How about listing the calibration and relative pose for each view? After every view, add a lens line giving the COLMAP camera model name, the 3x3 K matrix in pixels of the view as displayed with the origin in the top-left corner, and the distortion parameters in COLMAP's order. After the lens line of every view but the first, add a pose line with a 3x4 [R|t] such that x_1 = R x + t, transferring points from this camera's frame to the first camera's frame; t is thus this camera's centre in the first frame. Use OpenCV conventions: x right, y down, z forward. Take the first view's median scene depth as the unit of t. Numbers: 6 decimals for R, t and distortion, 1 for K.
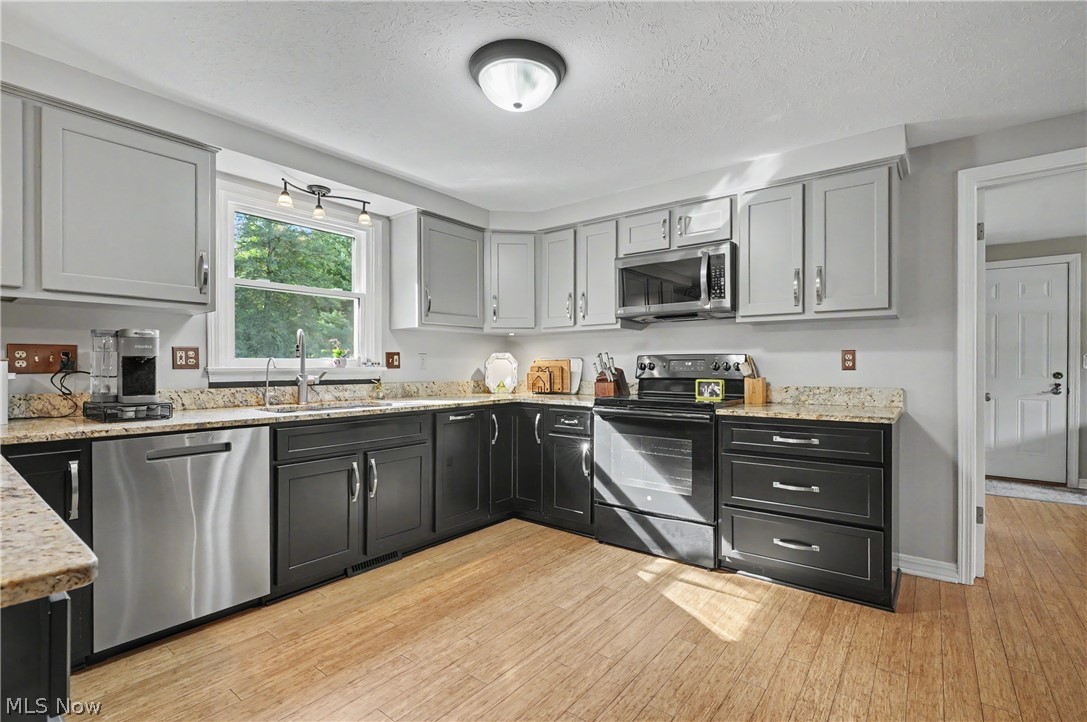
lens RADIAL K [[499.9, 0, 542.2], [0, 499.9, 365.7], [0, 0, 1]] dist [-0.007469, 0.000202]
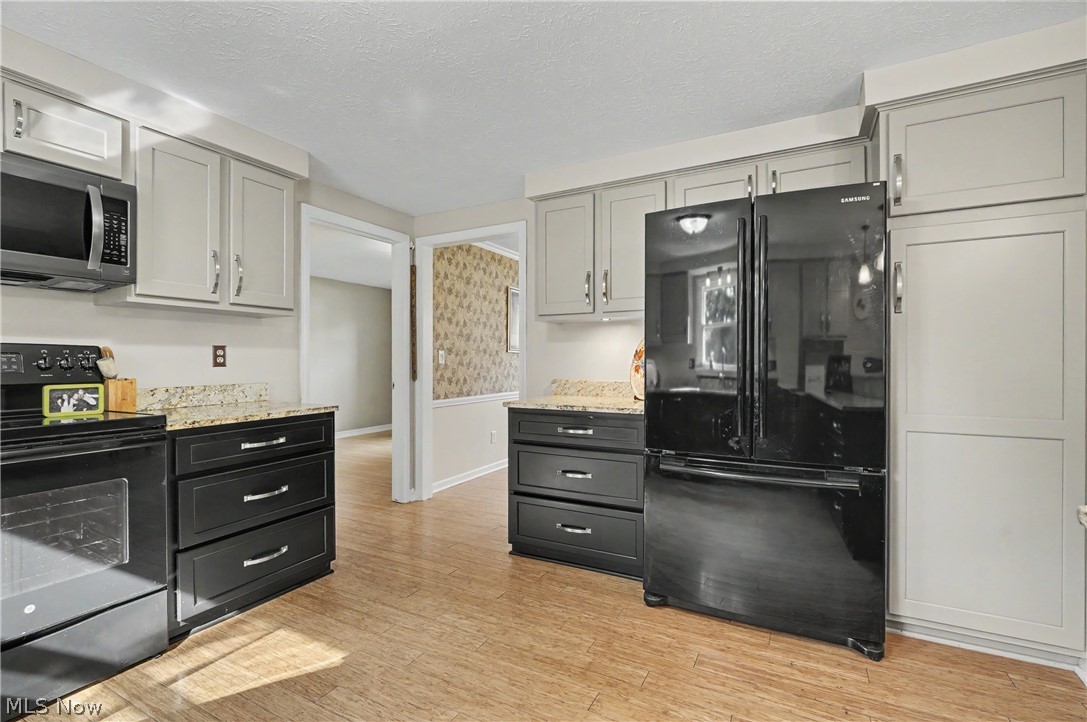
lens RADIAL K [[493.0, 0, 543.5], [0, 493.0, 361.0], [0, 0, 1]] dist [-0.018528, 0.000205]
pose [[-0.174888, -0.001759, 0.984587, -0.418484], [0.002051, 0.999996, 0.002151, -0.002829], [-0.984586, 0.002396, -0.174883, 0.573839]]
